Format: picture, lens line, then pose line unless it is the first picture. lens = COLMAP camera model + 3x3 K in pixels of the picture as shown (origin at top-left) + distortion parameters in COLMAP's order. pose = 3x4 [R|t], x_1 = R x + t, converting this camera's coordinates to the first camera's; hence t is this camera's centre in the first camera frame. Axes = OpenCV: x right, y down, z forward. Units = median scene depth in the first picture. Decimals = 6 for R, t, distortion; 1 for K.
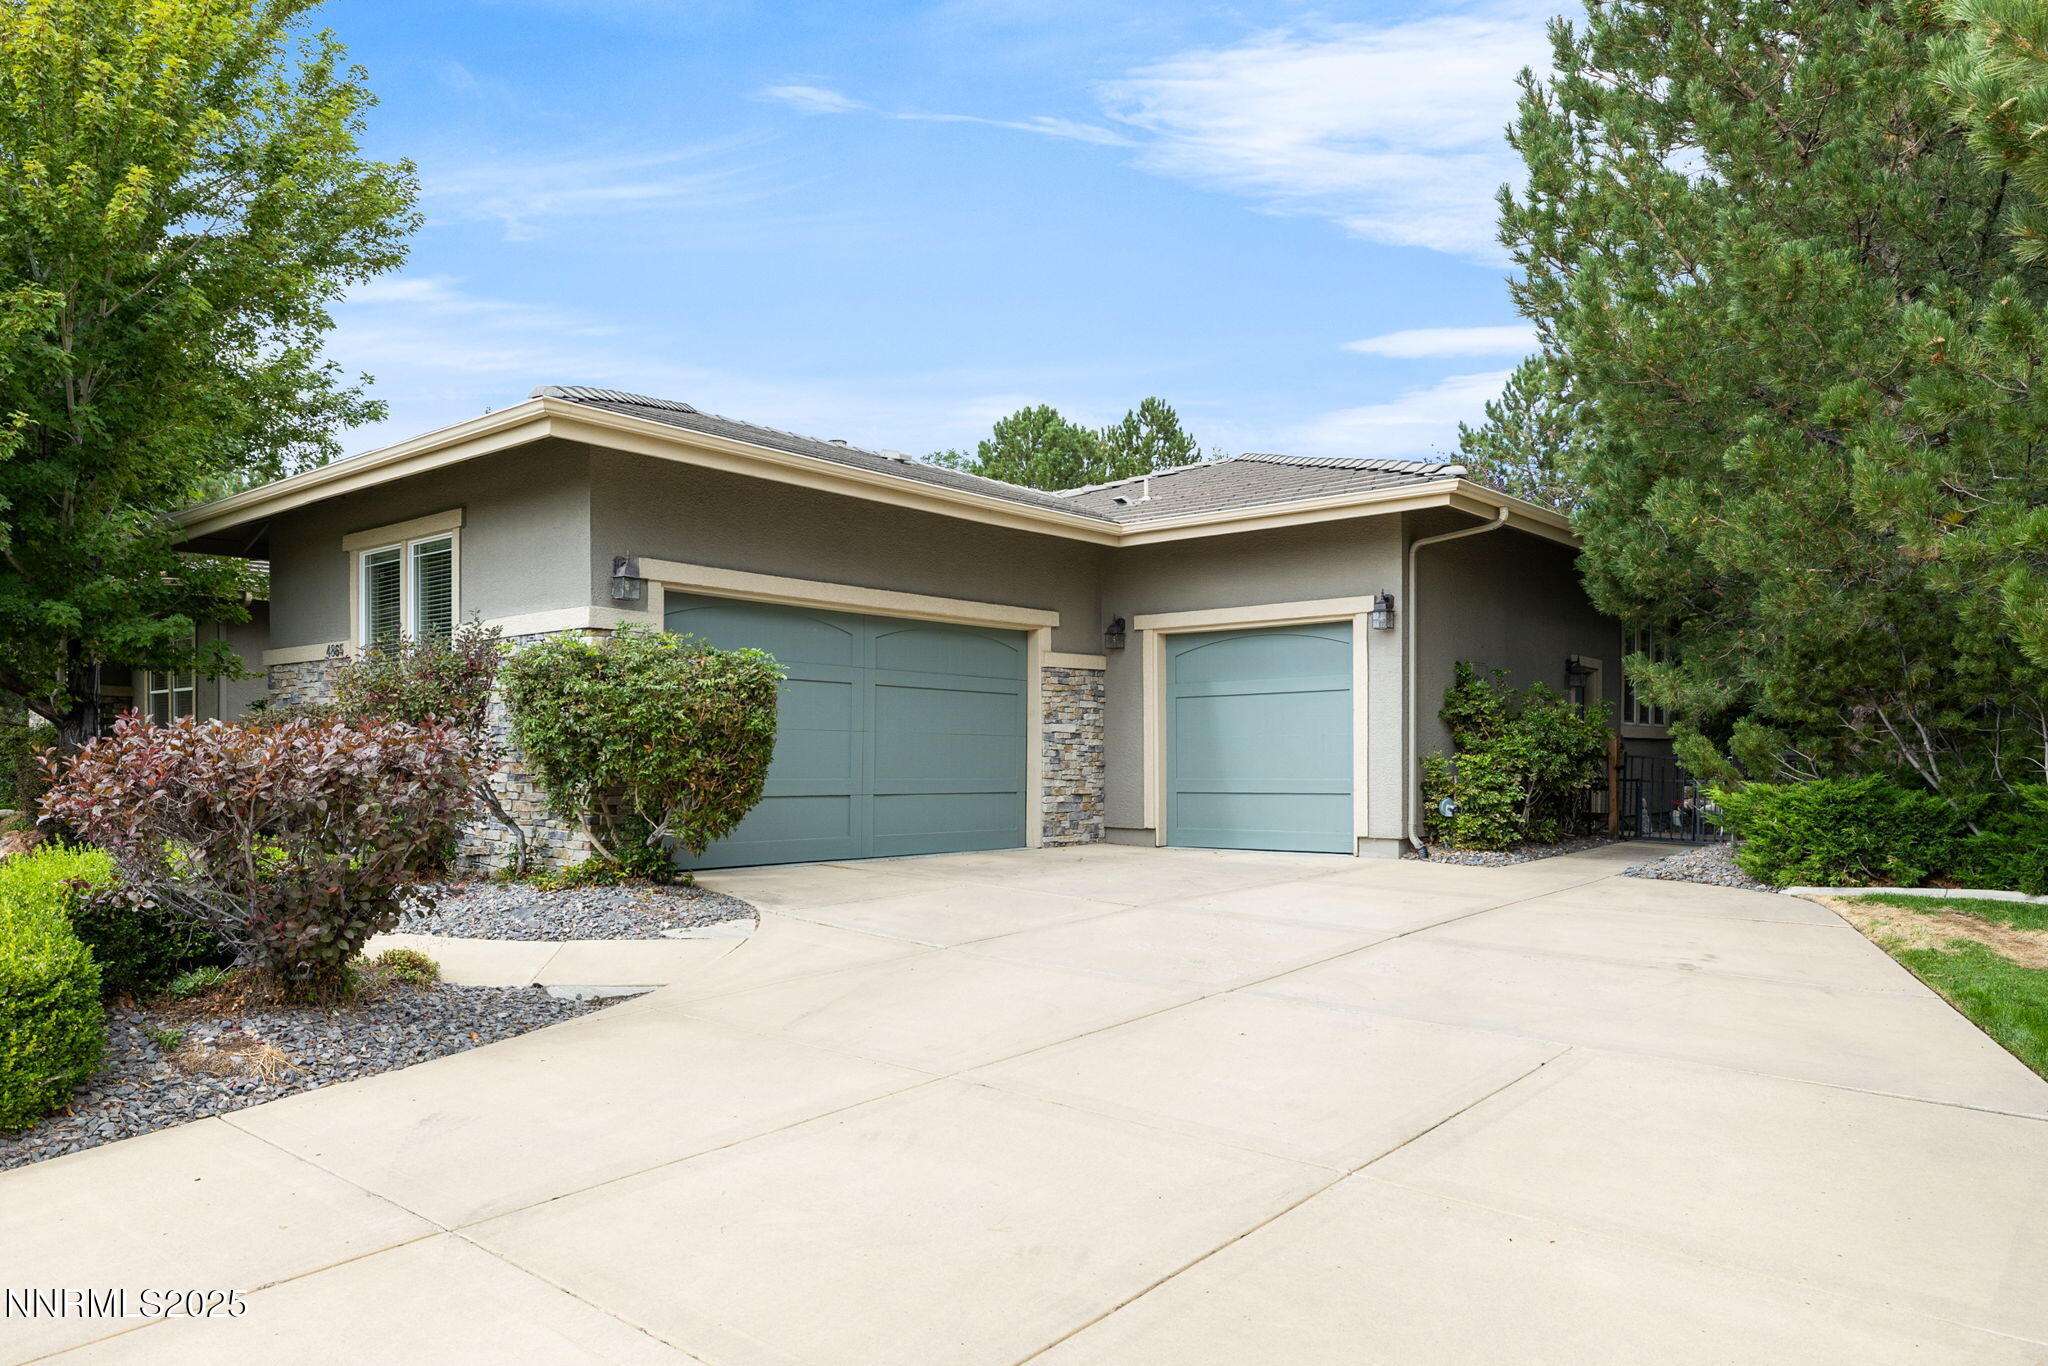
lens RADIAL K [[1414.9, 0, 1024.3], [0, 1414.9, 696.9], [0, 0, 1]] dist [-0.002017, 0.000942]
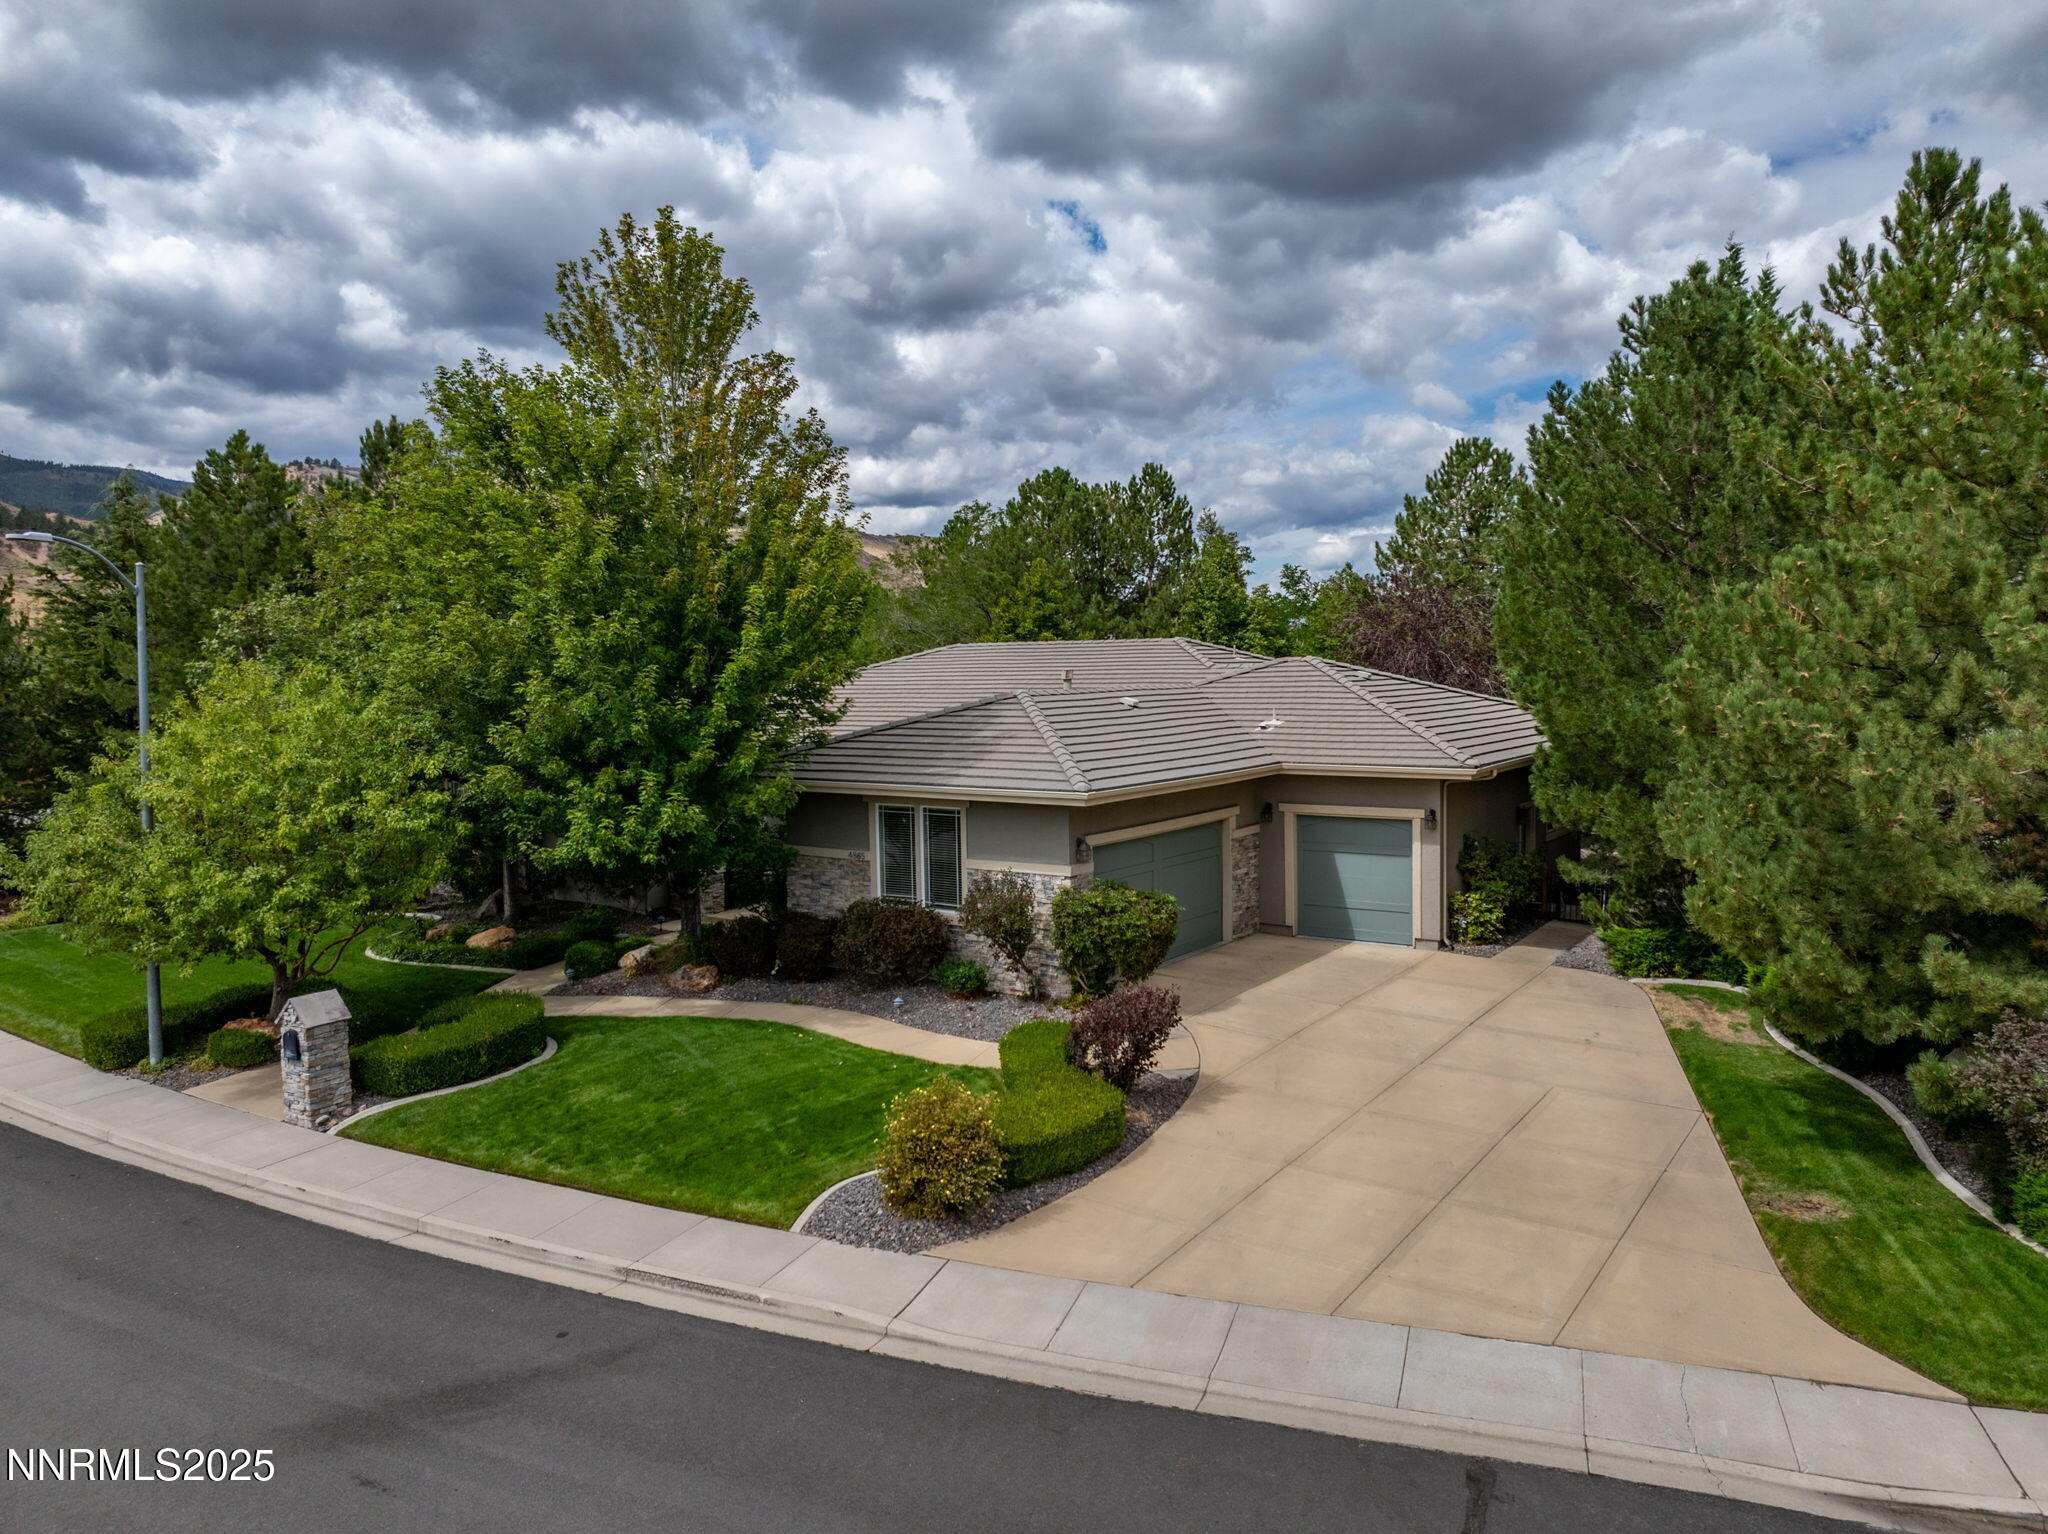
lens RADIAL K [[1429.3, 0, 1018.8], [0, 1429.3, 750.3], [0, 0, 1]] dist [-0.047430, 0.015220]
pose [[0.997681, -0.025530, 0.063101, -0.391777], [0.019442, 0.995260, 0.095284, -0.331833], [-0.065235, -0.093837, 0.993448, -0.793238]]
